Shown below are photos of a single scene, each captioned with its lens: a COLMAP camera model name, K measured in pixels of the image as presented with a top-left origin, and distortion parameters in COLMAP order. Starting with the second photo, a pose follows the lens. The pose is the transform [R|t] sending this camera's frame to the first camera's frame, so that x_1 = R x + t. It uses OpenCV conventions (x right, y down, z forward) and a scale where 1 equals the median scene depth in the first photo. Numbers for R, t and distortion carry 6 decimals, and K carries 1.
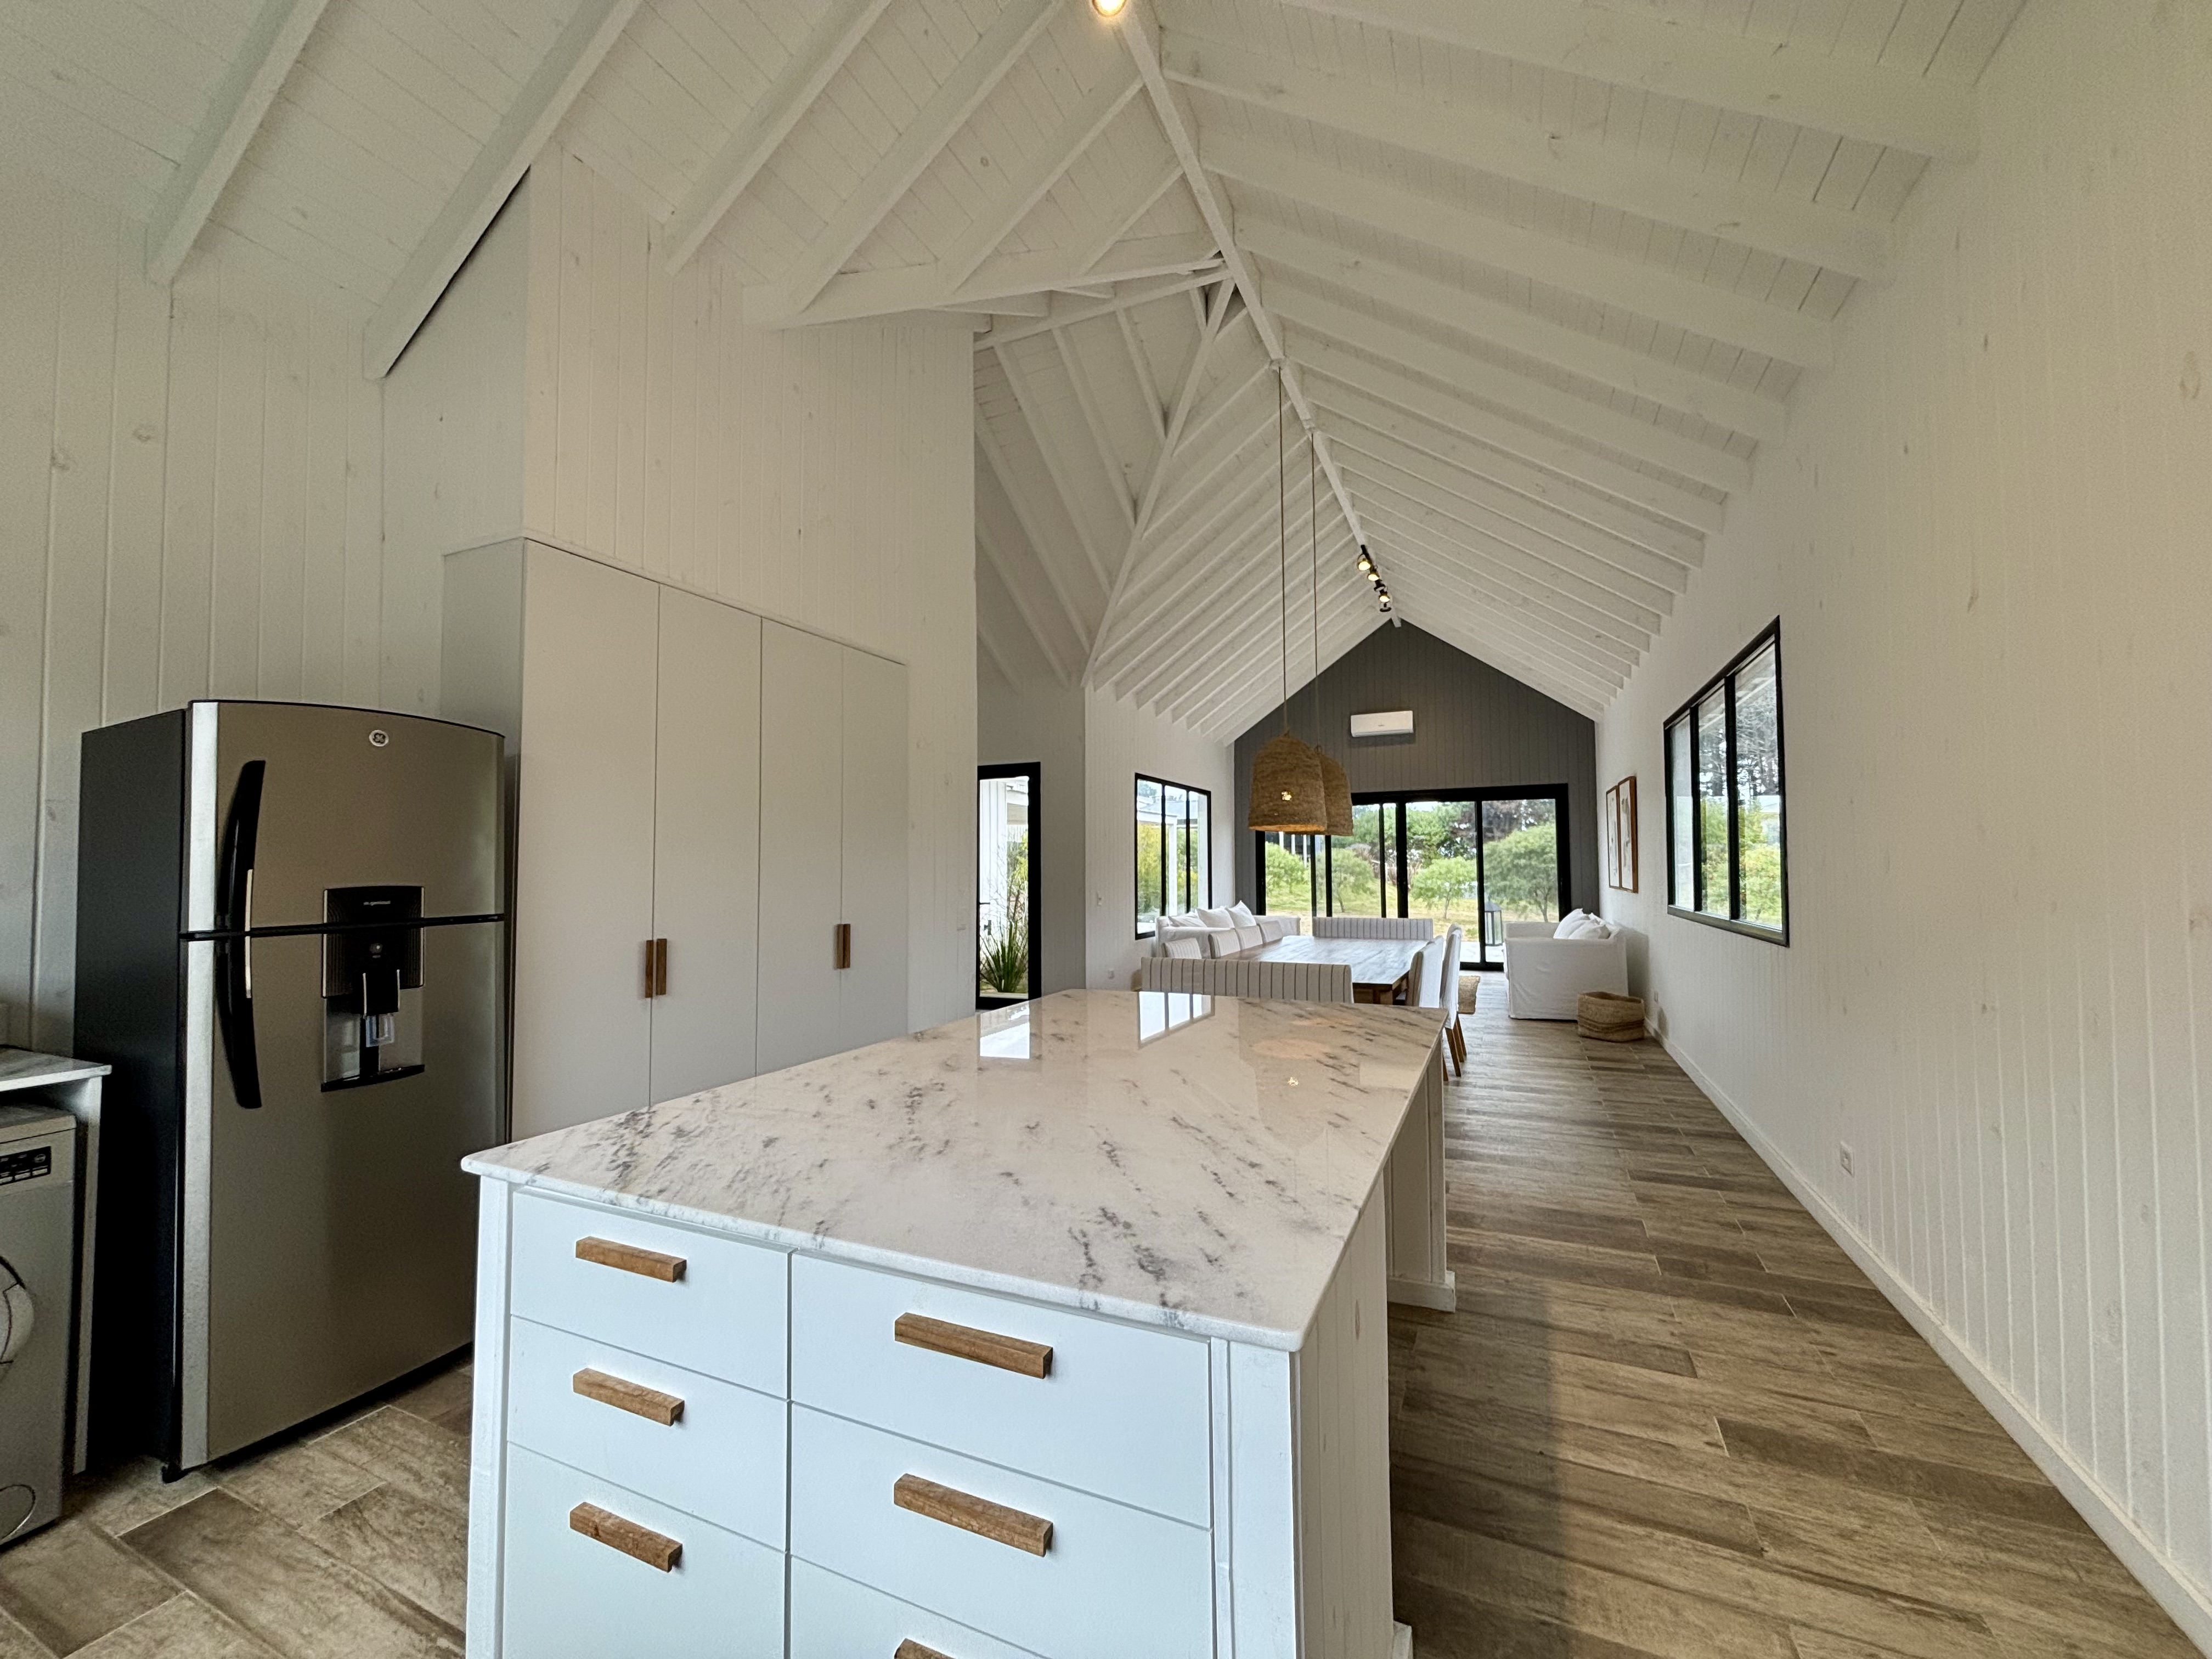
lens RADIAL K [[890.0, 0, 1098.5], [0, 890.0, 827.2], [0, 0, 1]] dist [-0.001044, 0.000824]
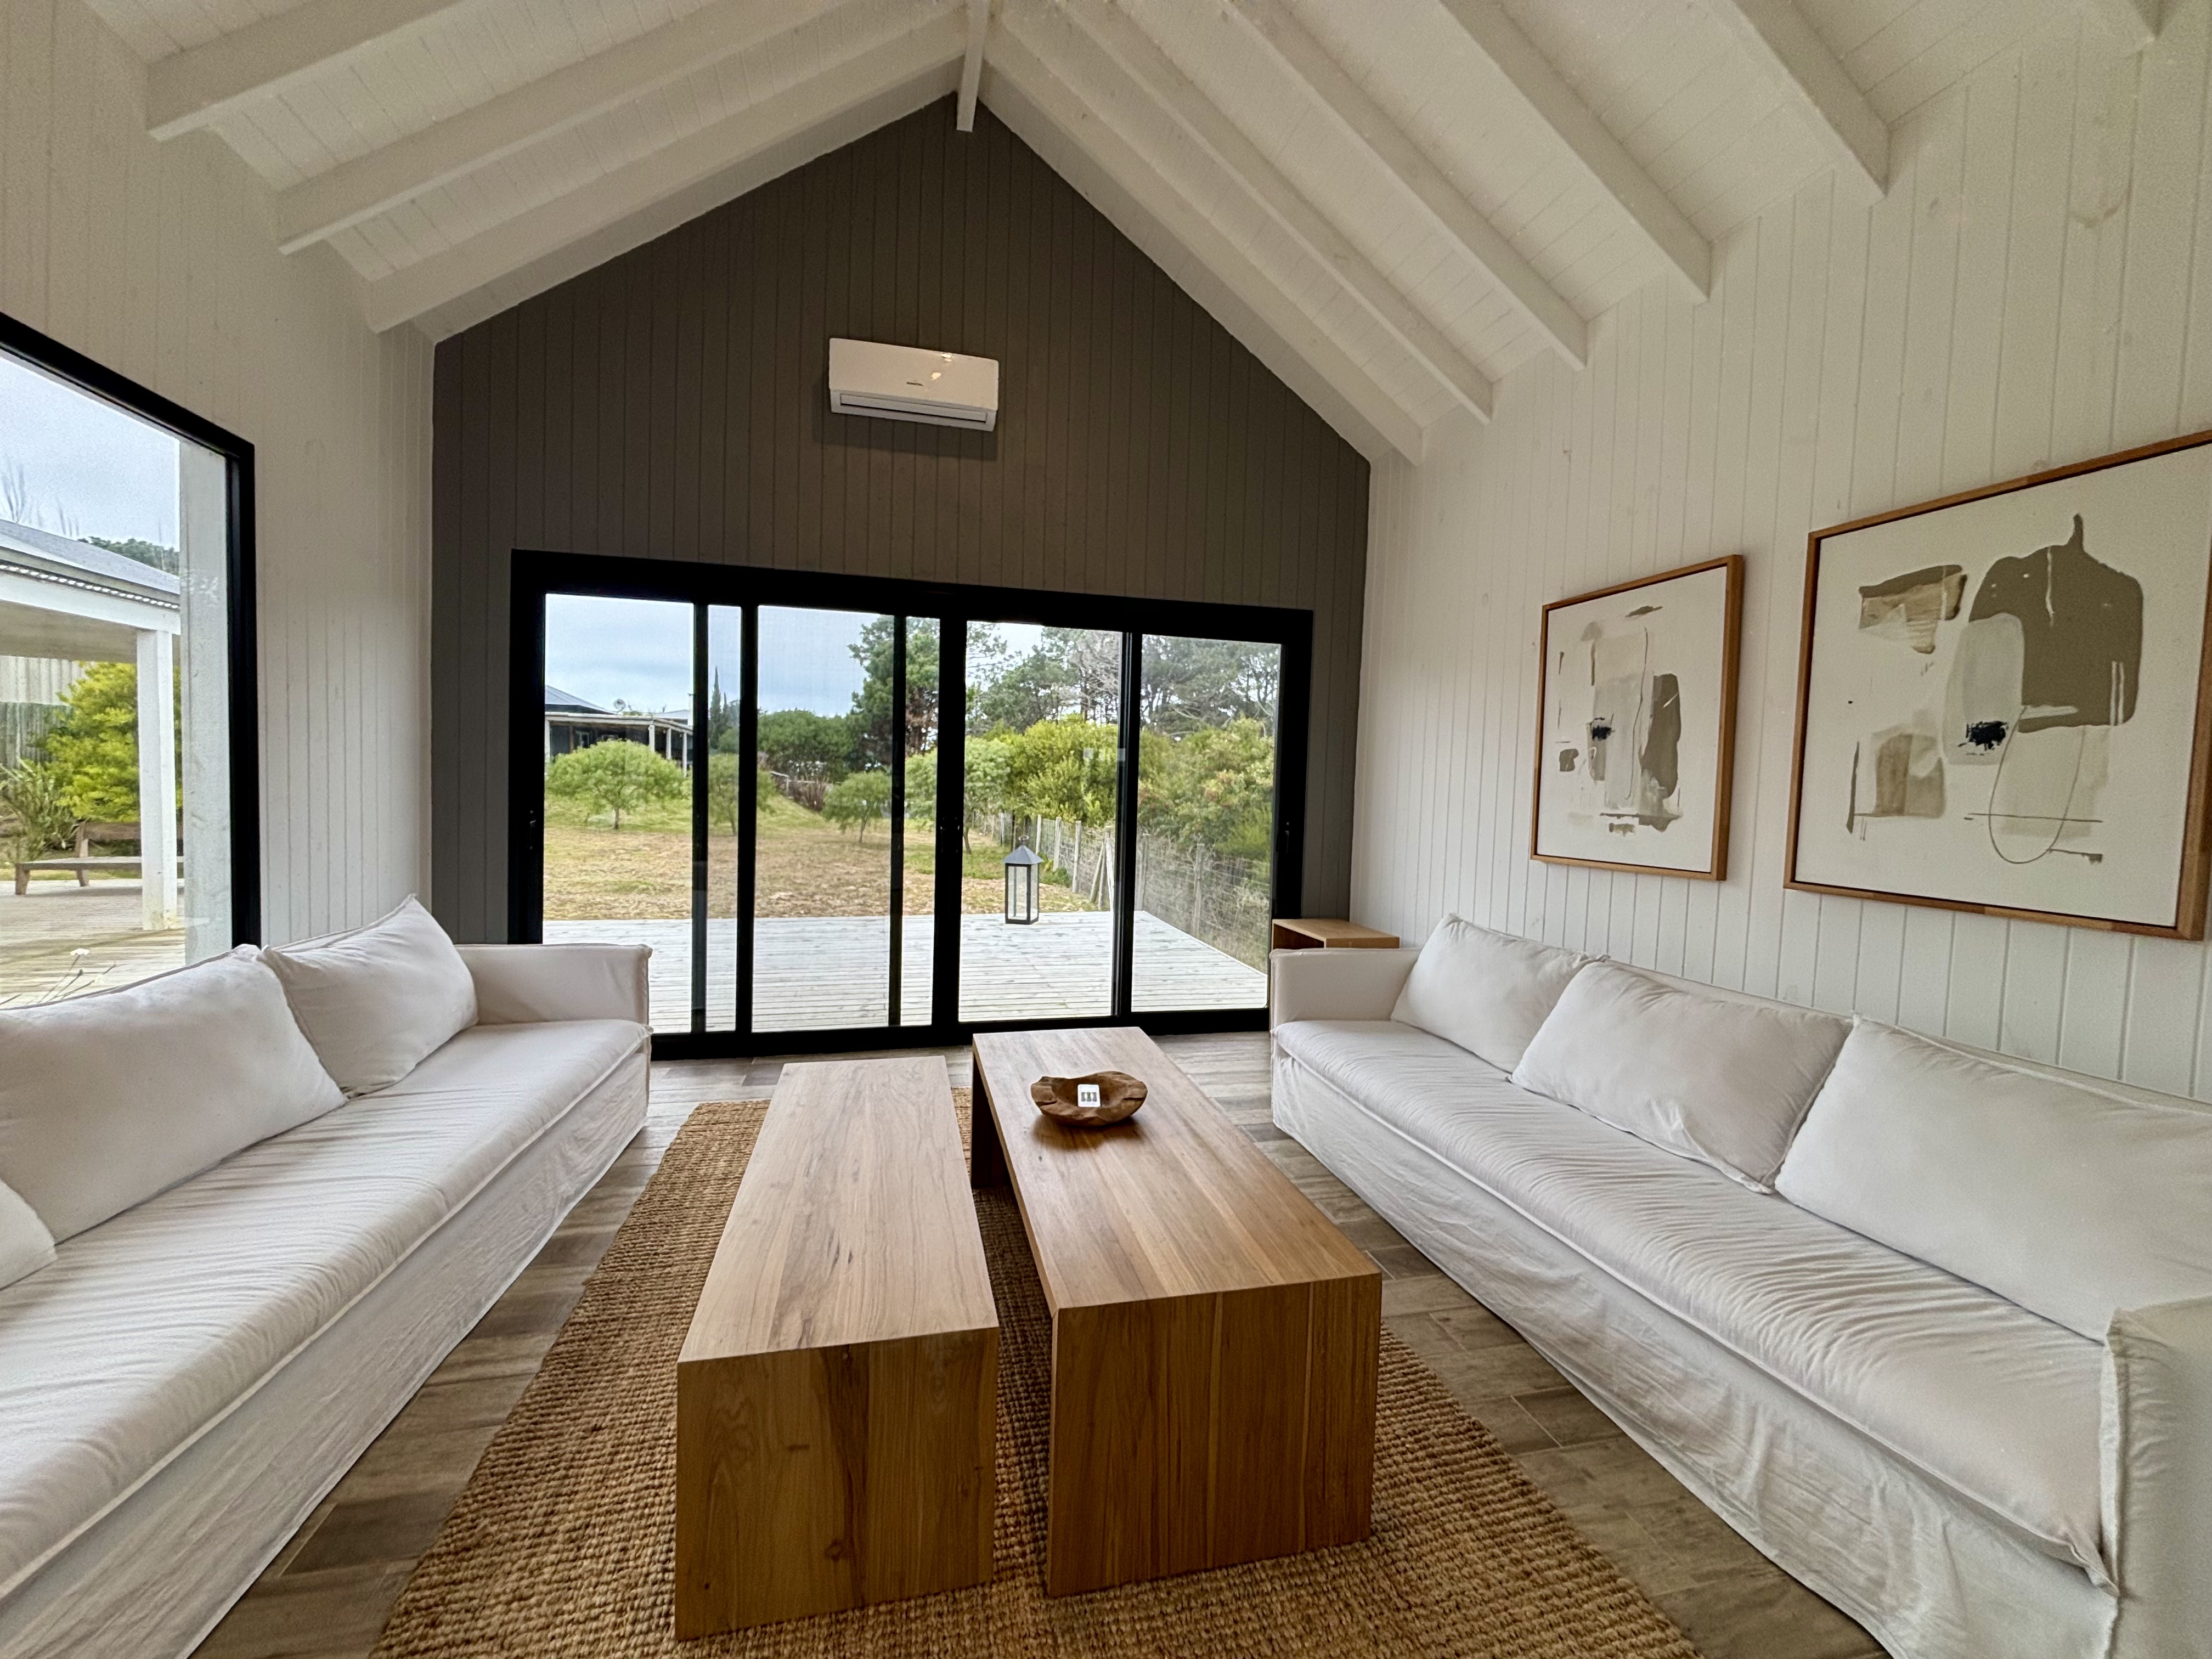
lens RADIAL K [[890.0, 0, 1110.7], [0, 890.0, 824.0], [0, 0, 1]] dist [-0.001044, 0.000824]
pose [[0.781521, 0.001554, 0.623877, 0.443127], [-0.059943, 0.995557, 0.072610, 0.082677], [-0.620992, -0.094143, 0.778142, 1.854783]]
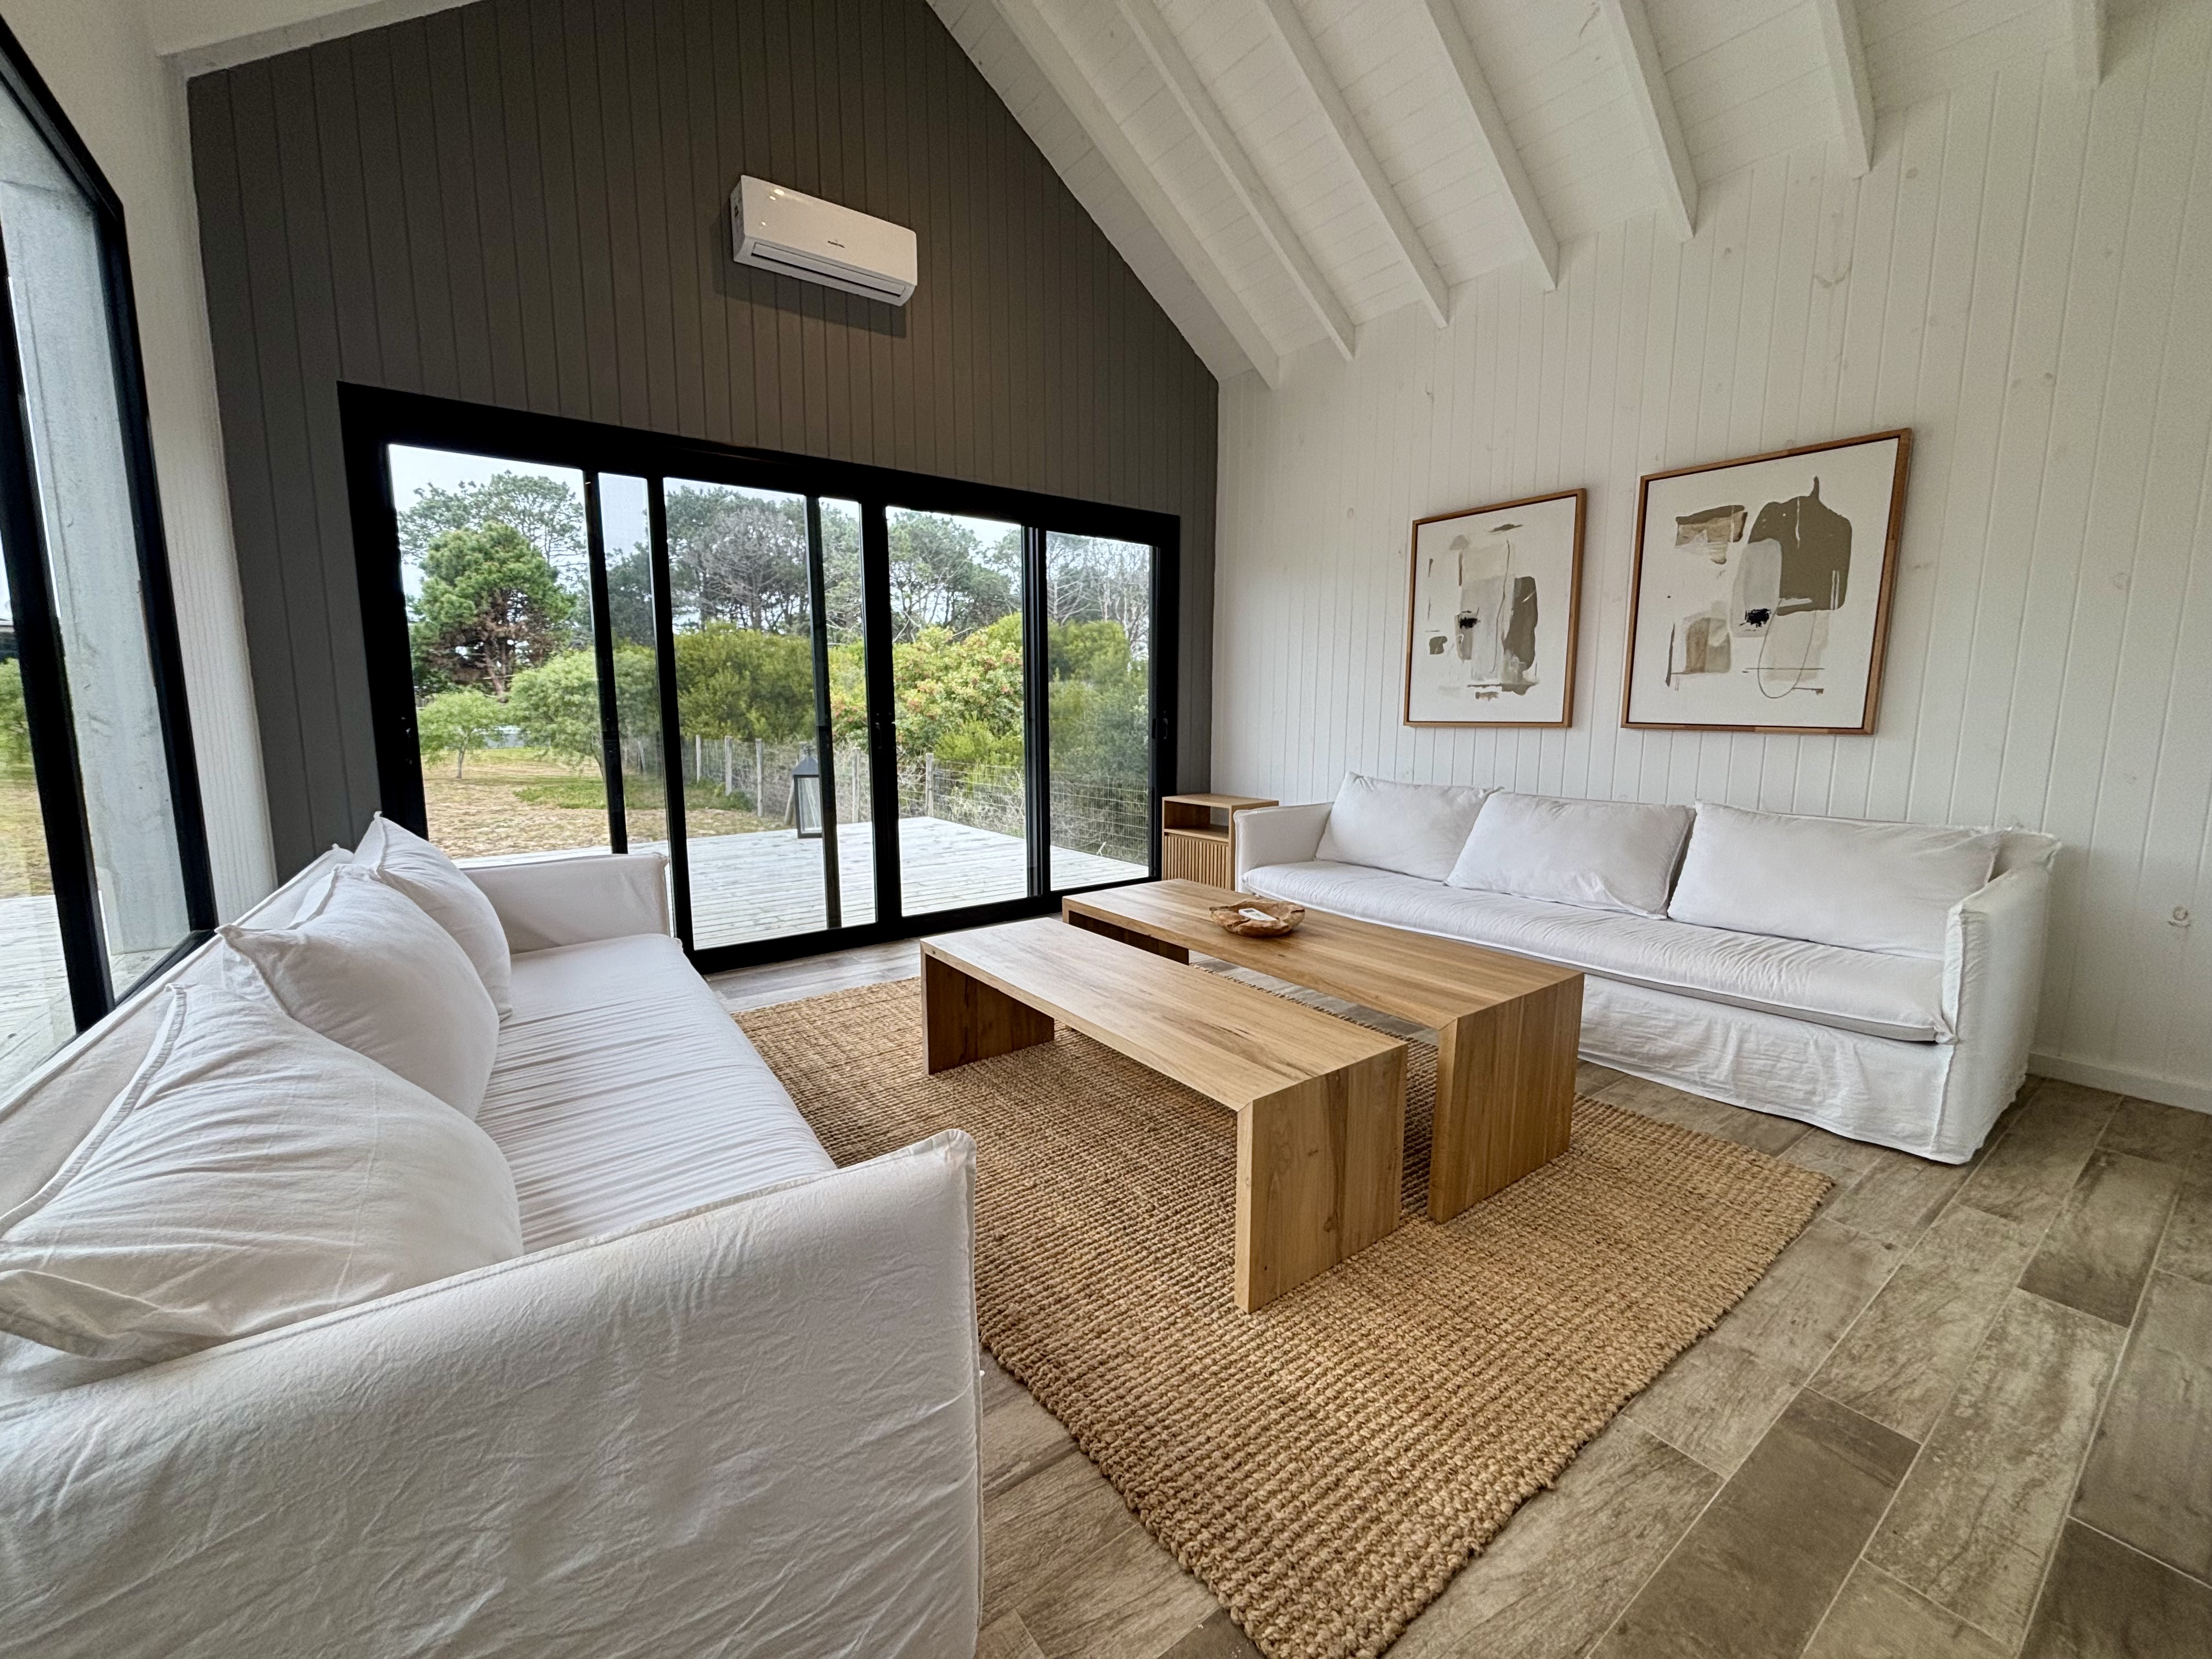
lens RADIAL K [[890.0, 0, 1107.3], [0, 890.0, 824.2], [0, 0, 1]] dist [-0.001044, 0.000824]
pose [[0.477320, -0.111577, 0.871617, 0.153617], [-0.039617, 0.988165, 0.148192, 0.127418], [-0.877836, -0.105266, 0.467250, 2.064772]]
